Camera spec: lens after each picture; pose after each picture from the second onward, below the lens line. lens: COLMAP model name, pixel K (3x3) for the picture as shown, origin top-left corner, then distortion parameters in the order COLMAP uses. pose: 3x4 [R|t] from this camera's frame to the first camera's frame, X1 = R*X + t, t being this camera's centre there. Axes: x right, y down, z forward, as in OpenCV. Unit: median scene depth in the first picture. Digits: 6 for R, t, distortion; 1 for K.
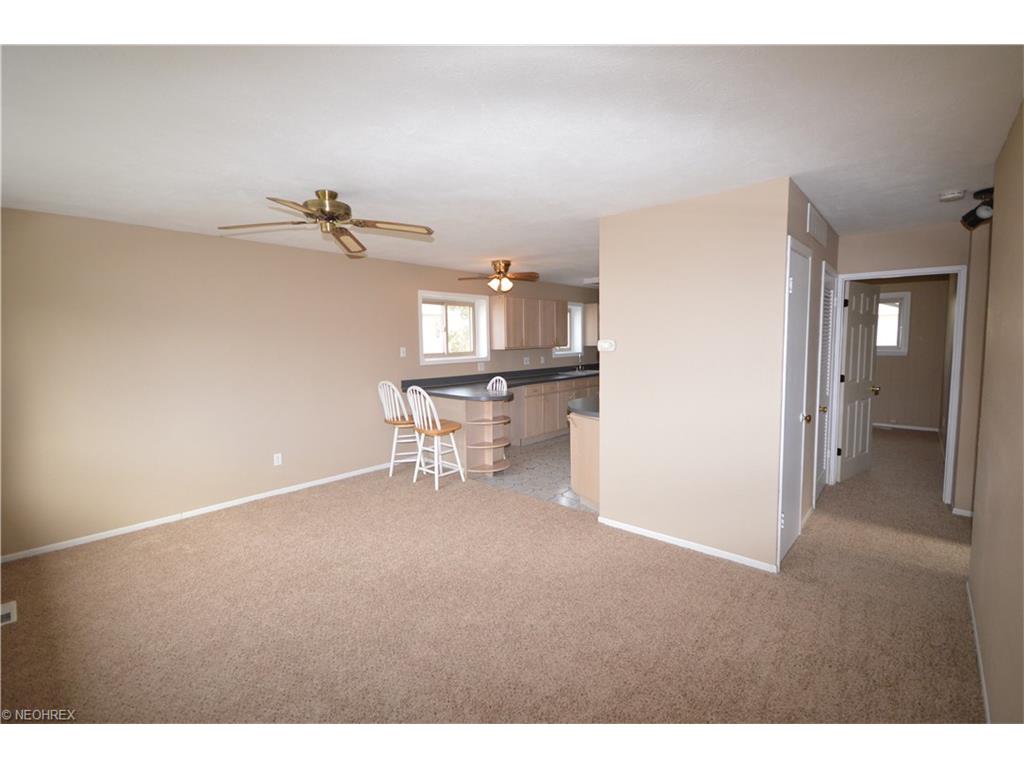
lens RADIAL K [[463.0, 0, 512.0], [0, 463.0, 384.0], [0, 0, 1]] dist [0.050846, -0.000106]
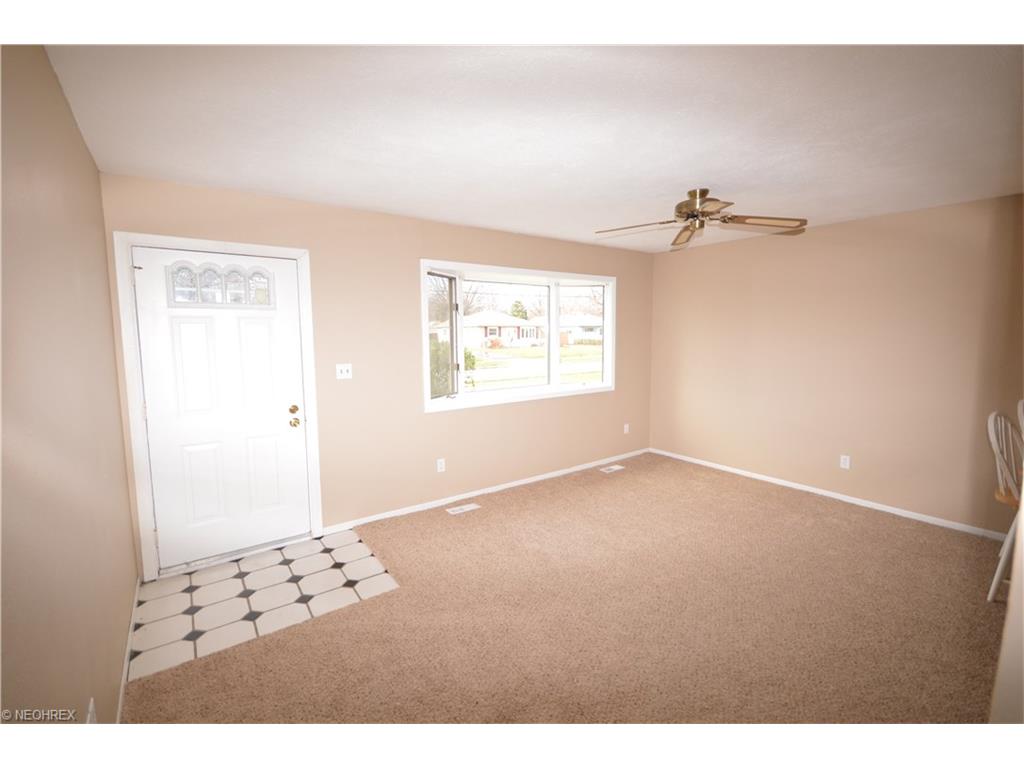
lens RADIAL K [[471.0, 0, 512.0], [0, 471.0, 384.0], [0, 0, 1]] dist [0.054805, 0.000061]
pose [[0.996759, -0.045703, 0.066201, -0.885802], [0.046178, 0.998917, -0.005655, 0.006955], [-0.065870, 0.008693, 0.997790, -0.031158]]
